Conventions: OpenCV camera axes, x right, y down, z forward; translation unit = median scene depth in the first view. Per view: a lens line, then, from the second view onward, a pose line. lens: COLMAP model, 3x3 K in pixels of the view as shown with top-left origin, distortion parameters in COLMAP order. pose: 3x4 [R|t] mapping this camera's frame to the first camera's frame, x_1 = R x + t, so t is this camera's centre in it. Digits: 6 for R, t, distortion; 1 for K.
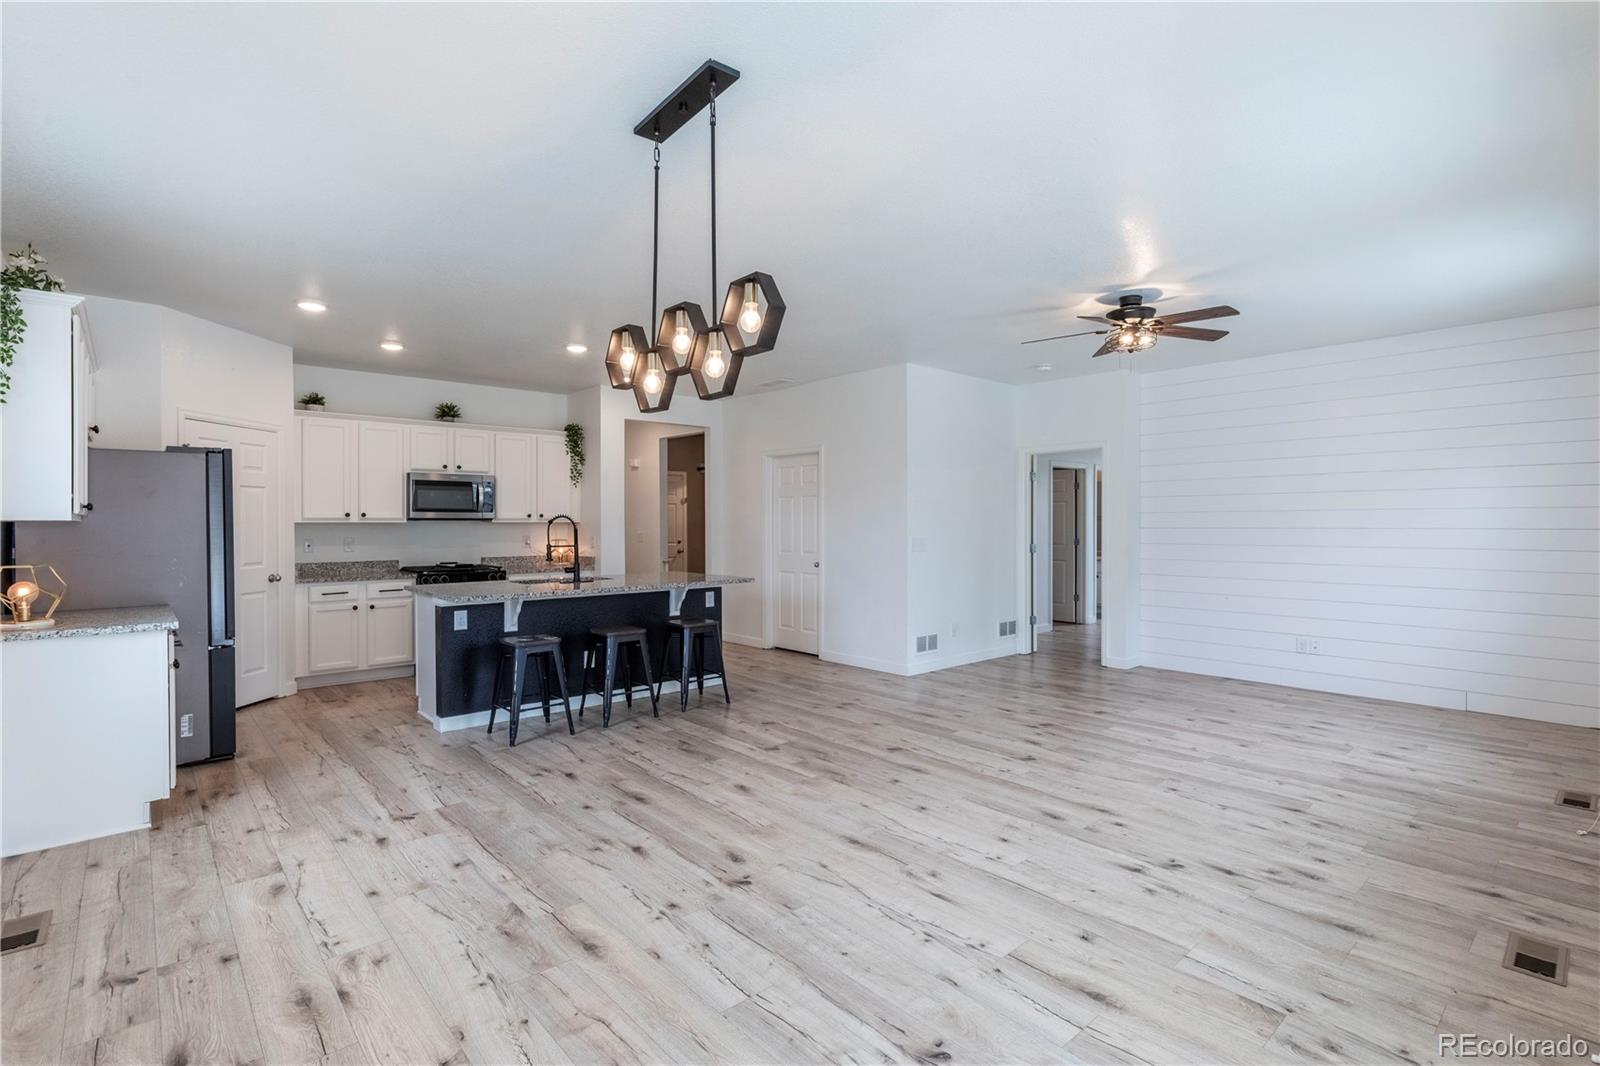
lens RADIAL K [[757.5, 0, 799.1], [0, 757.5, 529.9], [0, 0, 1]] dist [-0.001047, 0.000161]
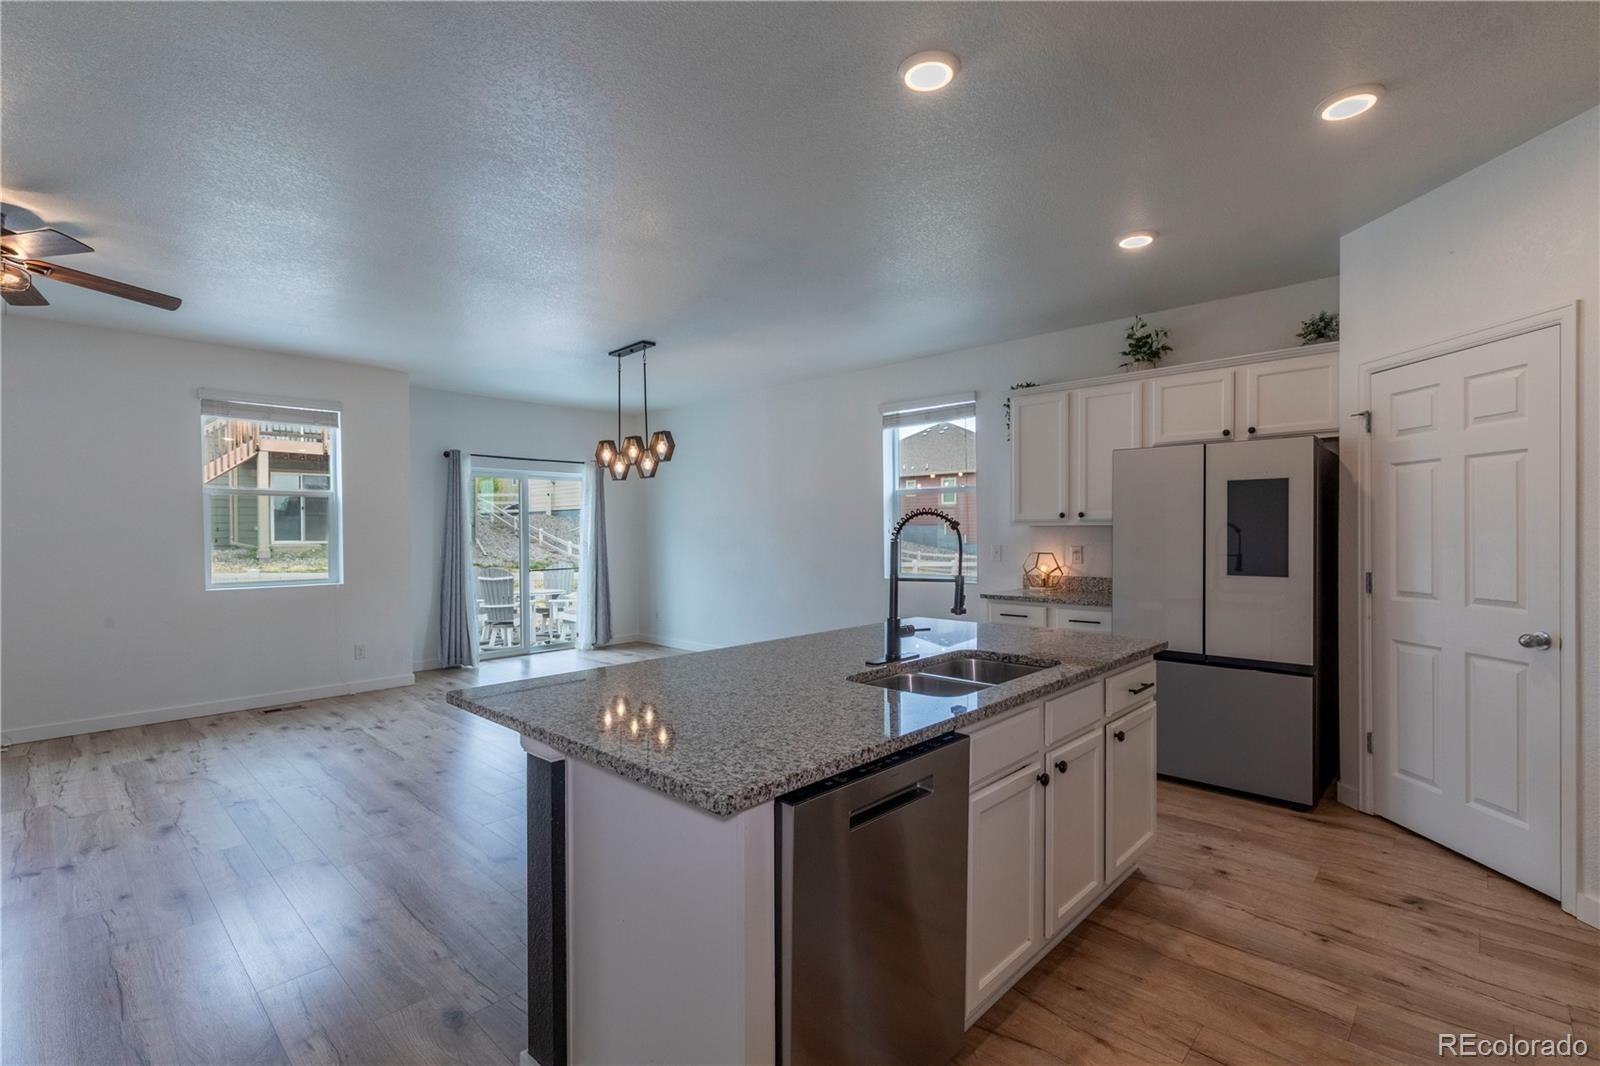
lens RADIAL K [[741.0, 0, 796.4], [0, 741.0, 533.5], [0, 0, 1]] dist [0.019784, -0.000245]
pose [[-0.996500, 0.008542, -0.083152, -0.263423], [0.007151, 0.999830, 0.017021, -0.018866], [0.083283, 0.016367, -0.996392, 1.896508]]
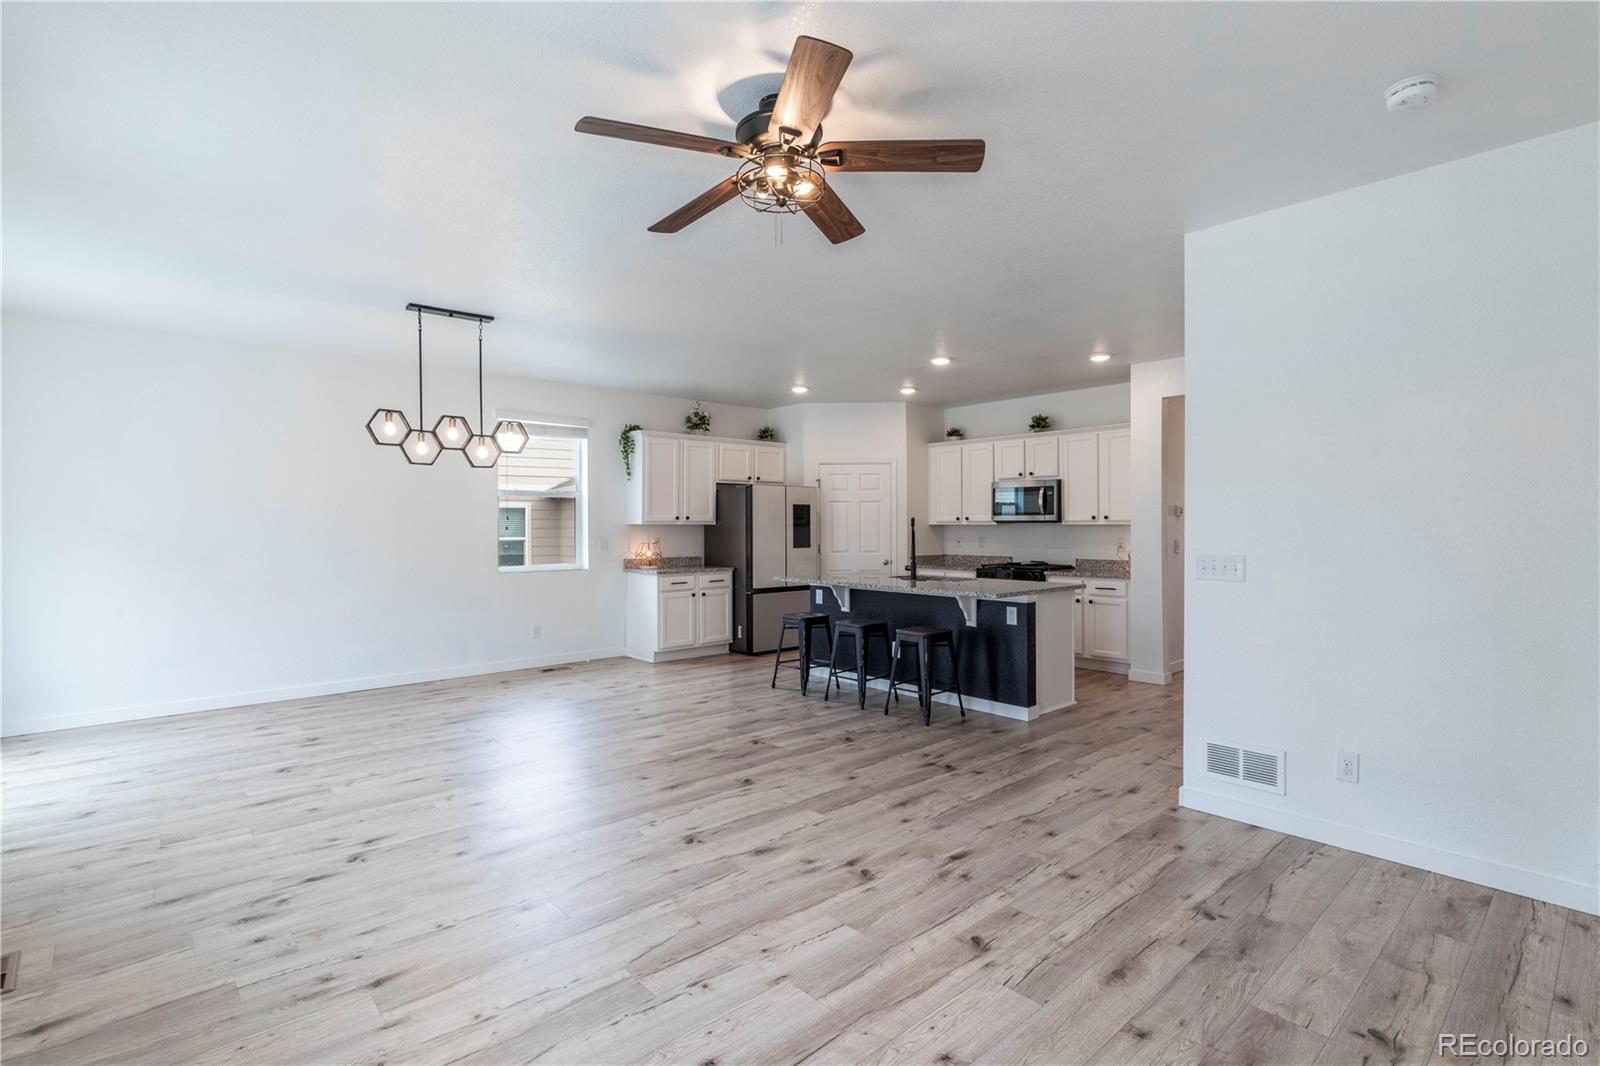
lens RADIAL K [[757.5, 0, 799.1], [0, 757.5, 529.9], [0, 0, 1]] dist [-0.001047, 0.000161]
pose [[0.005023, 0.006914, -0.999963, 1.042936], [-0.008932, 0.999937, 0.006868, -0.011240], [0.999947, 0.008897, 0.005085, 1.090236]]
